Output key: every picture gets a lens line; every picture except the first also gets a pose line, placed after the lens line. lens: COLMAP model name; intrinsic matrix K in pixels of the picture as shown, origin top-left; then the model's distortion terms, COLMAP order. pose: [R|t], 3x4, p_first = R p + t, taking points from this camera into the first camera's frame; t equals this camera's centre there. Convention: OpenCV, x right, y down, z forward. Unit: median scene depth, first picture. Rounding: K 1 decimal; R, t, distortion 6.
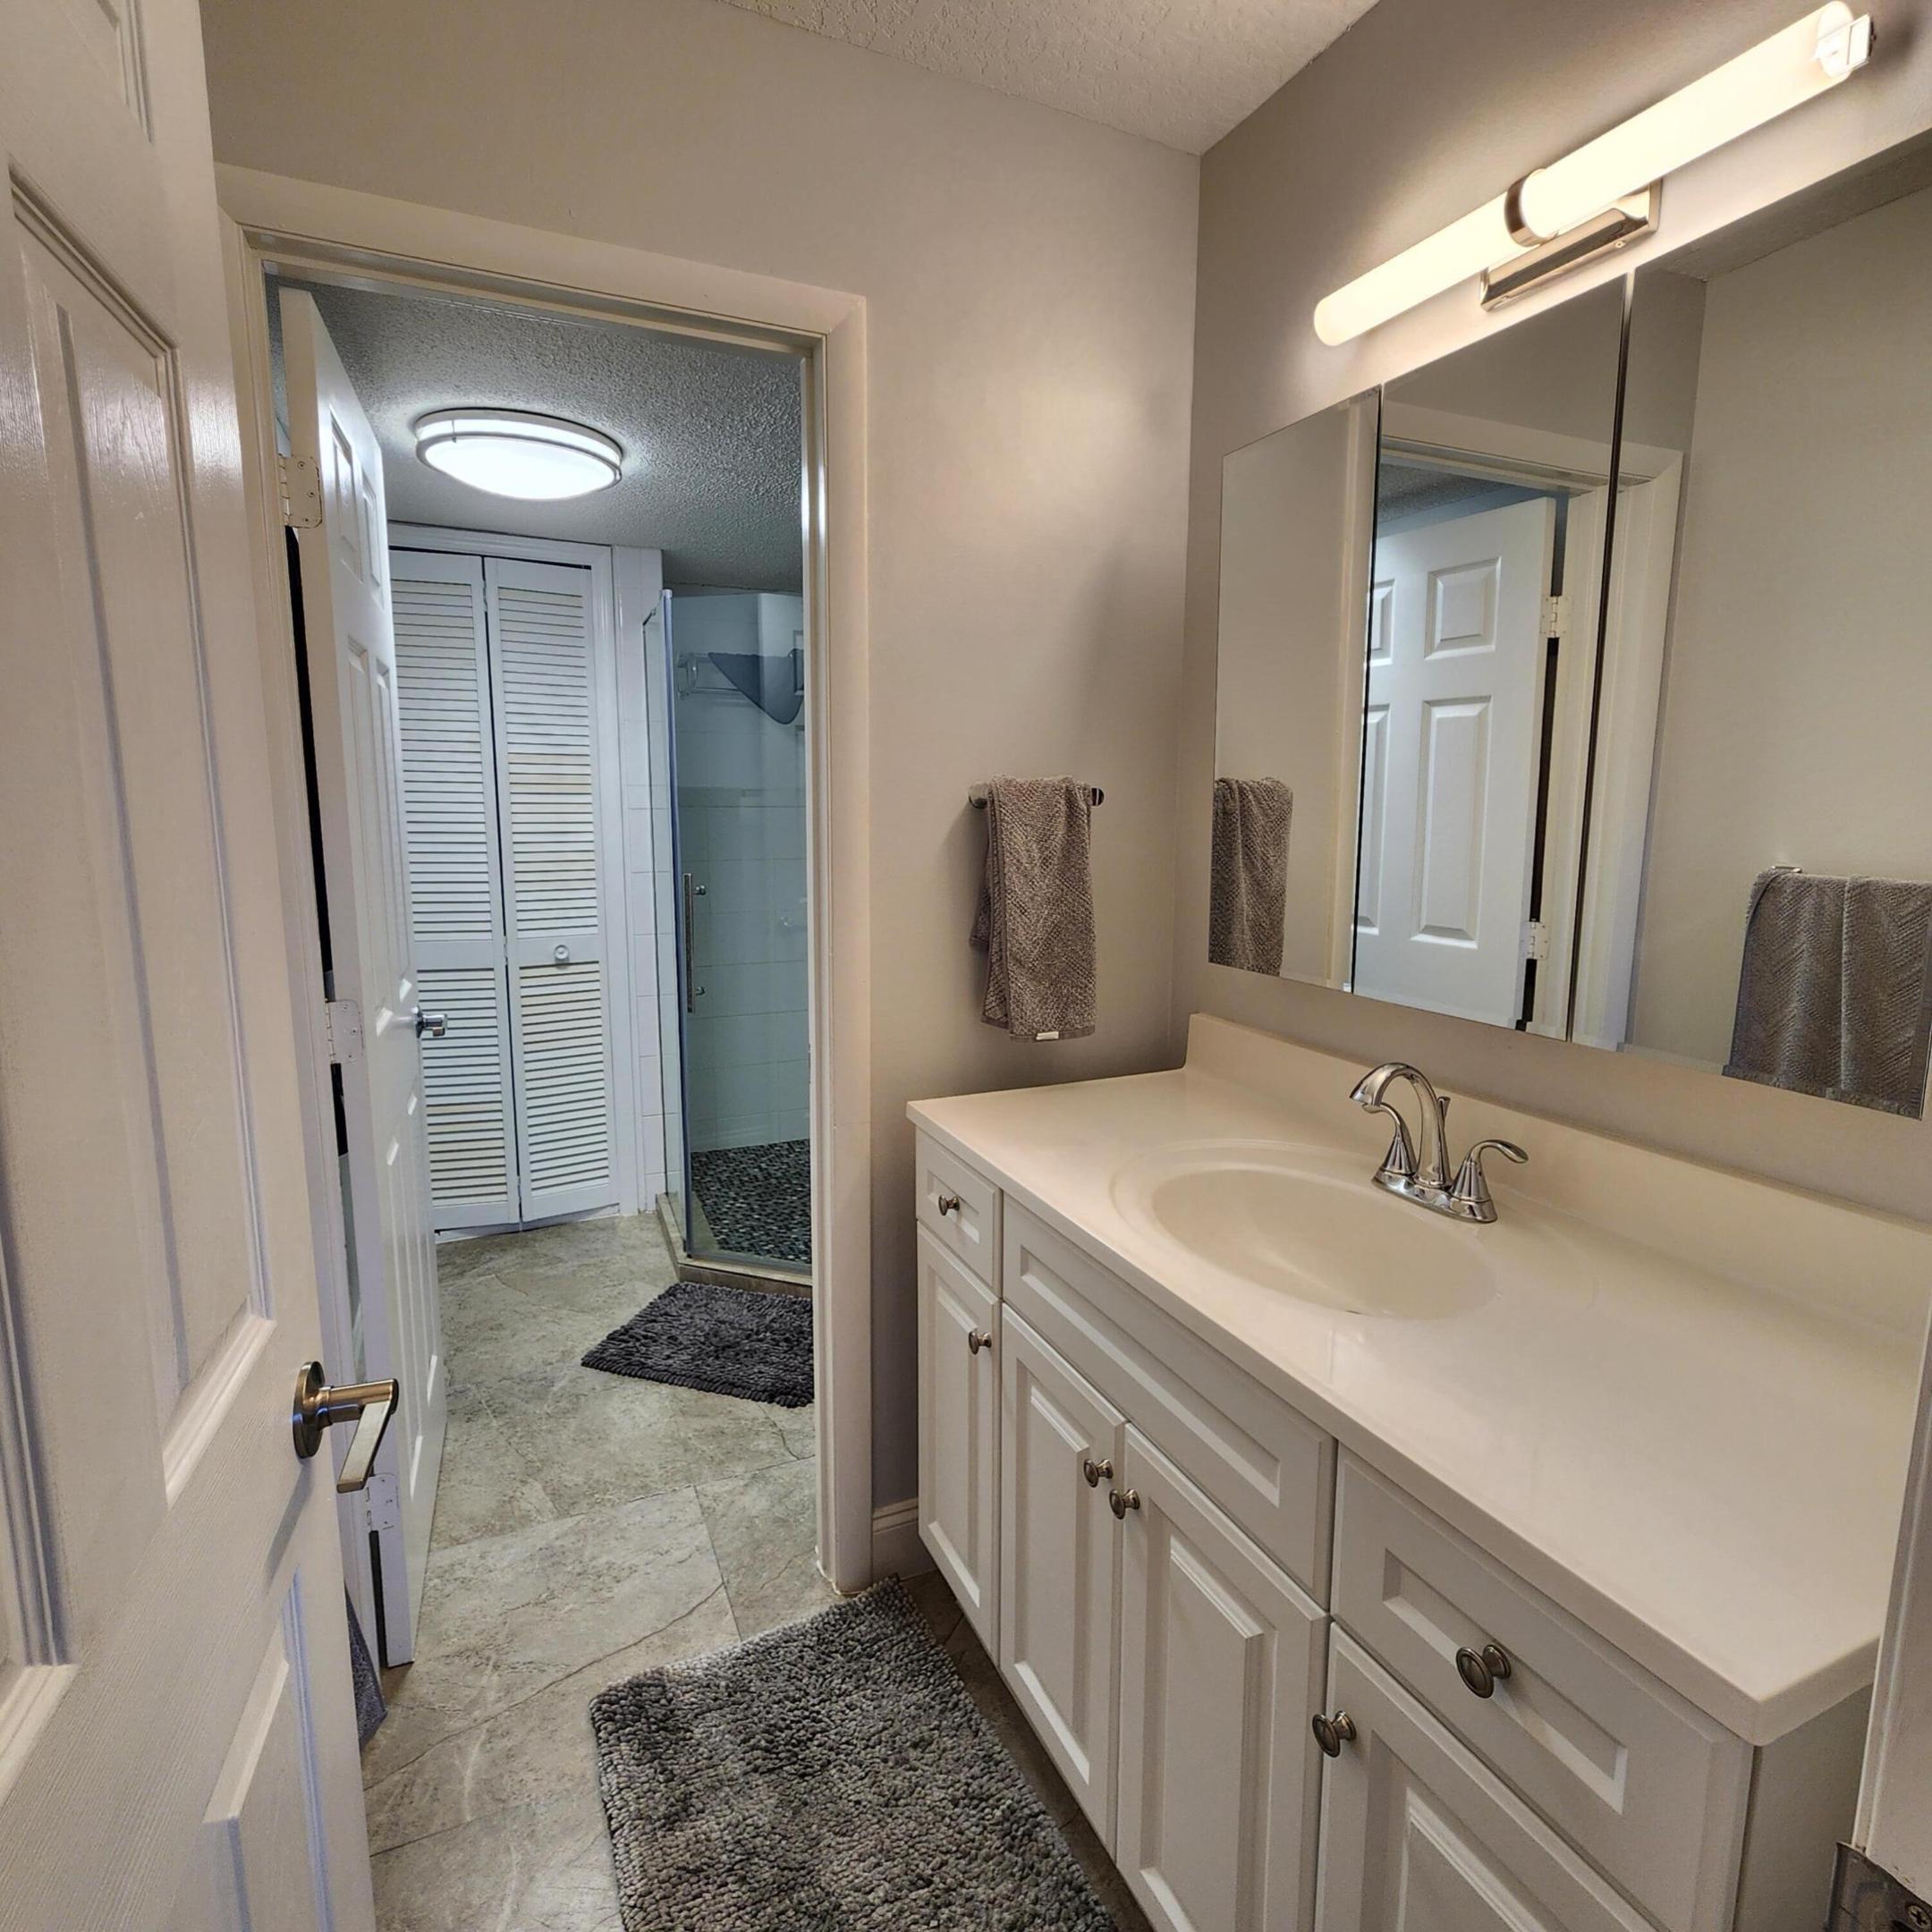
lens RADIAL K [[1061.5, 0, 957.4], [0, 1061.5, 948.9], [0, 0, 1]] dist [0.003523, -0.003364]
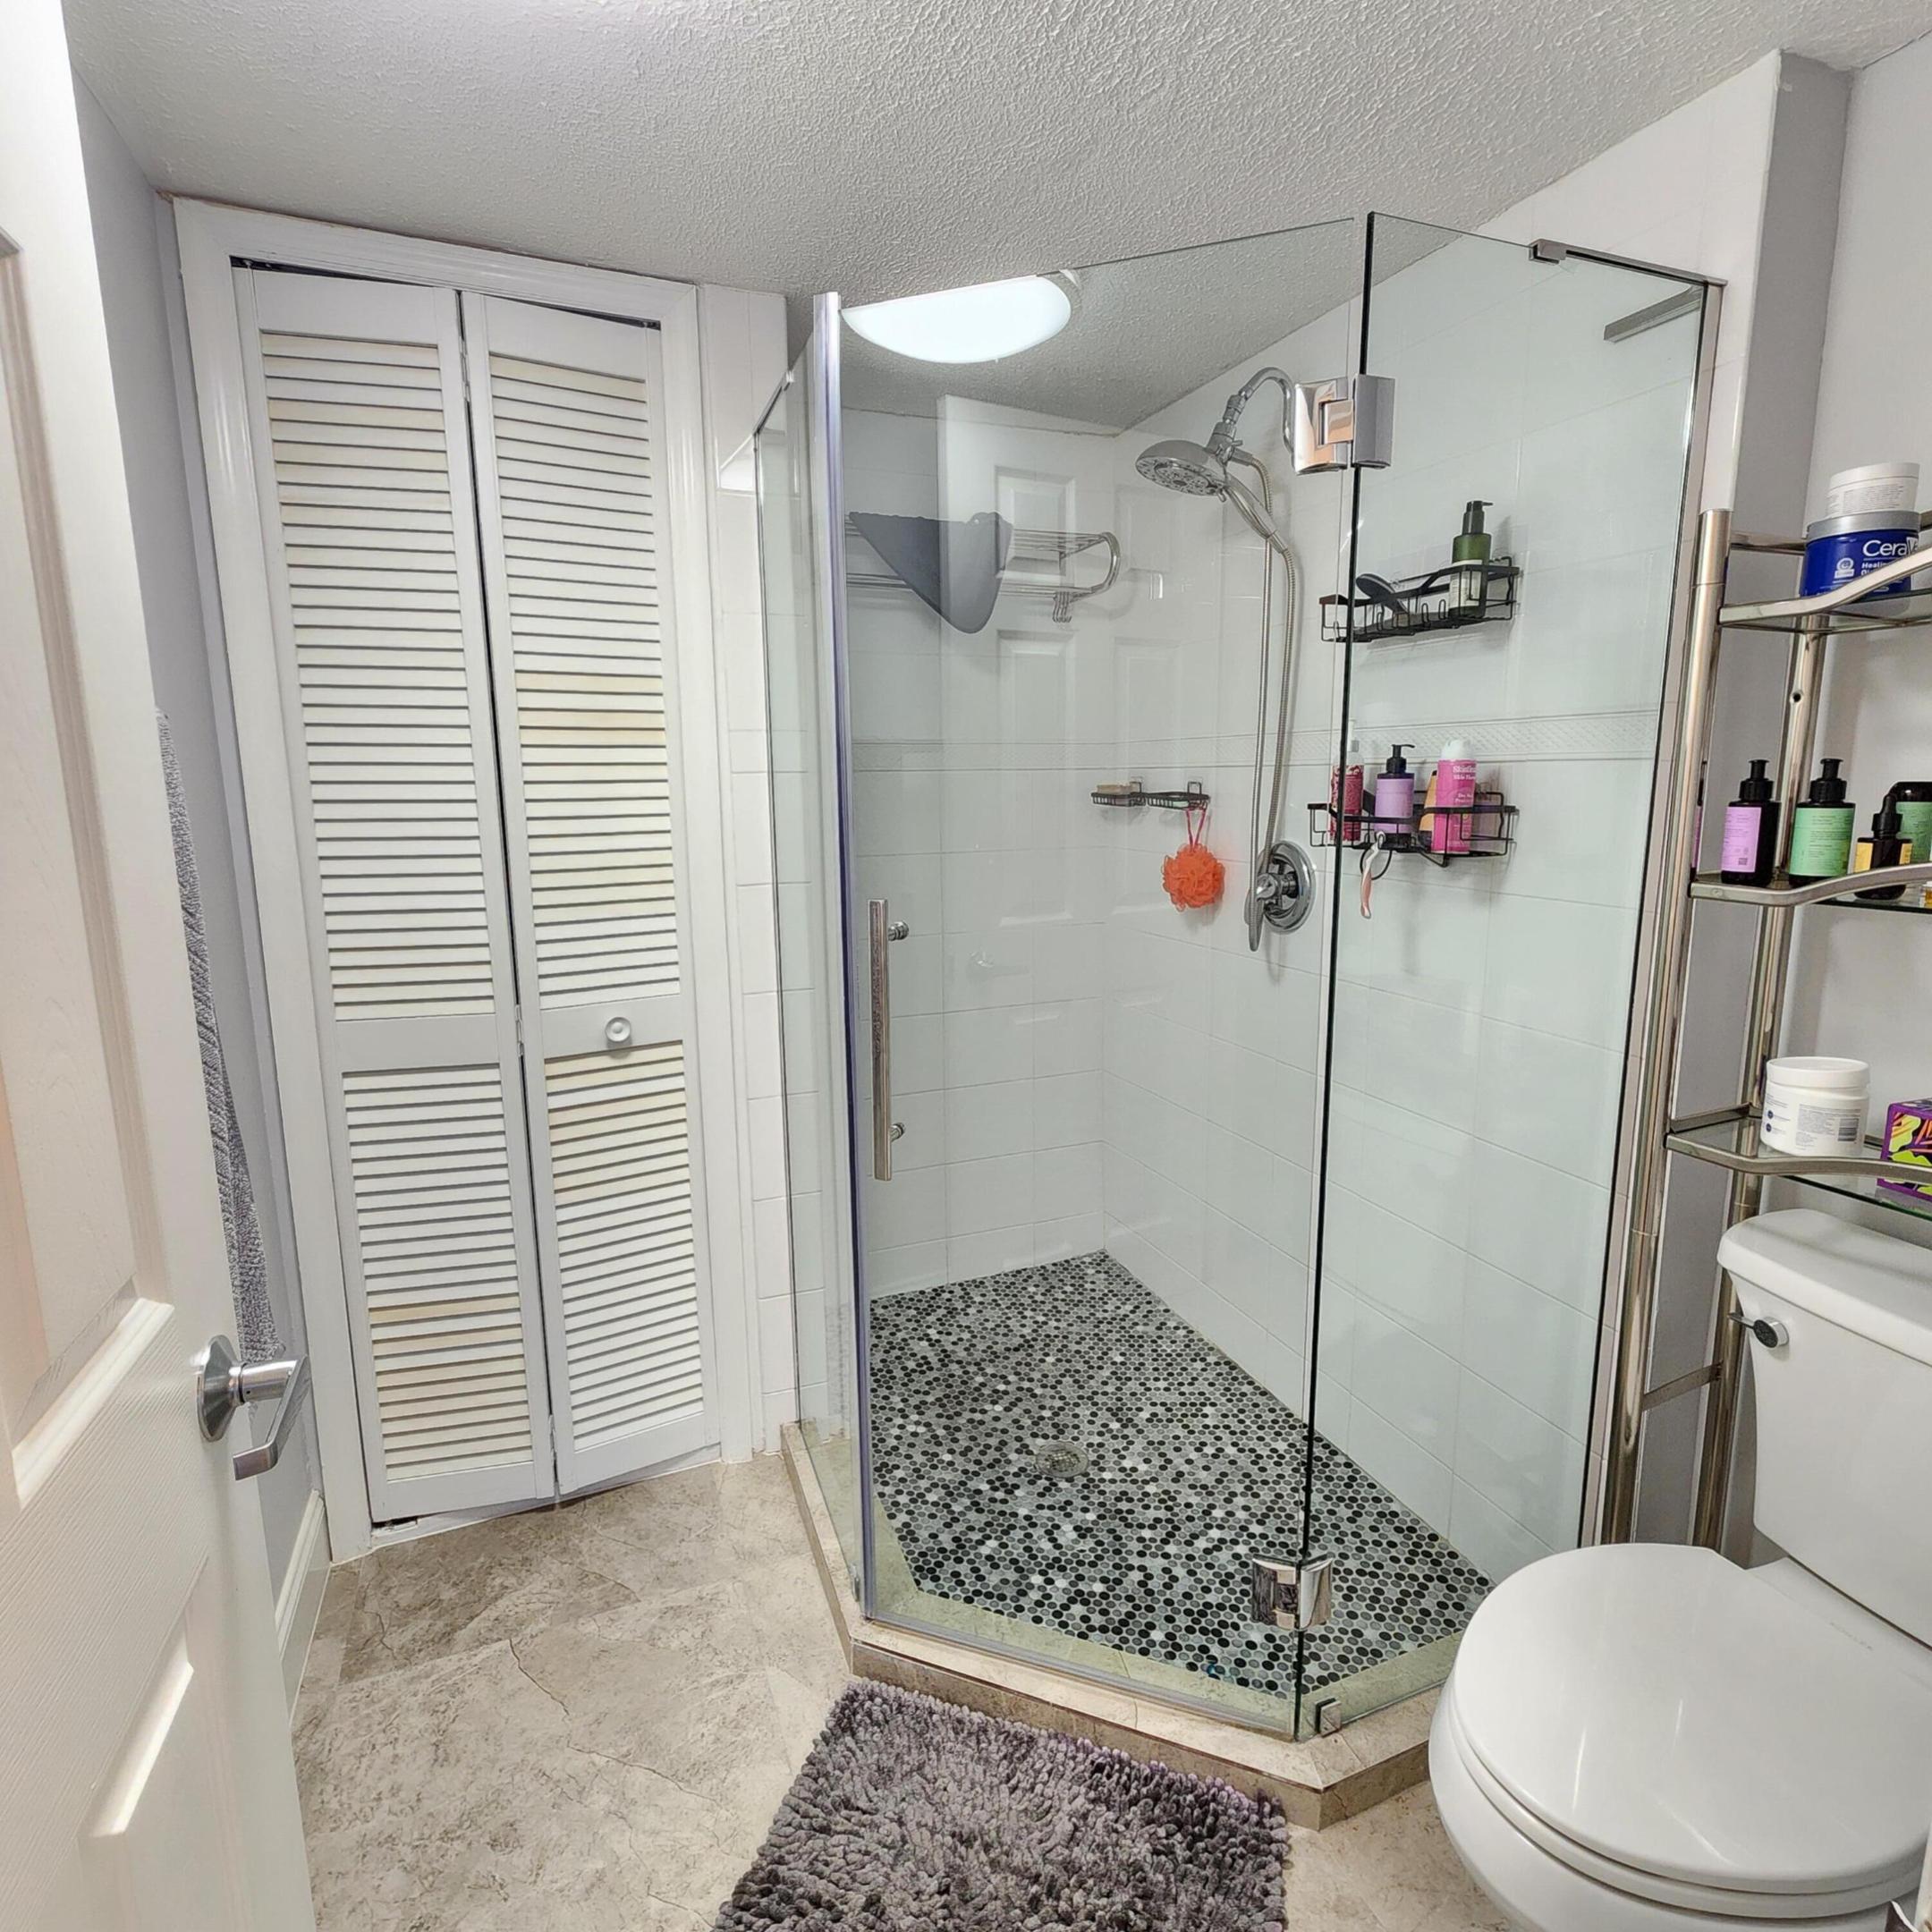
lens RADIAL K [[1061.5, 0, 957.4], [0, 1061.5, 948.9], [0, 0, 1]] dist [0.003523, -0.003364]
pose [[0.999103, -0.011347, -0.040787, -0.172923], [0.012046, 0.999784, 0.016915, -0.048173], [0.040586, -0.017391, 0.999025, 0.453760]]
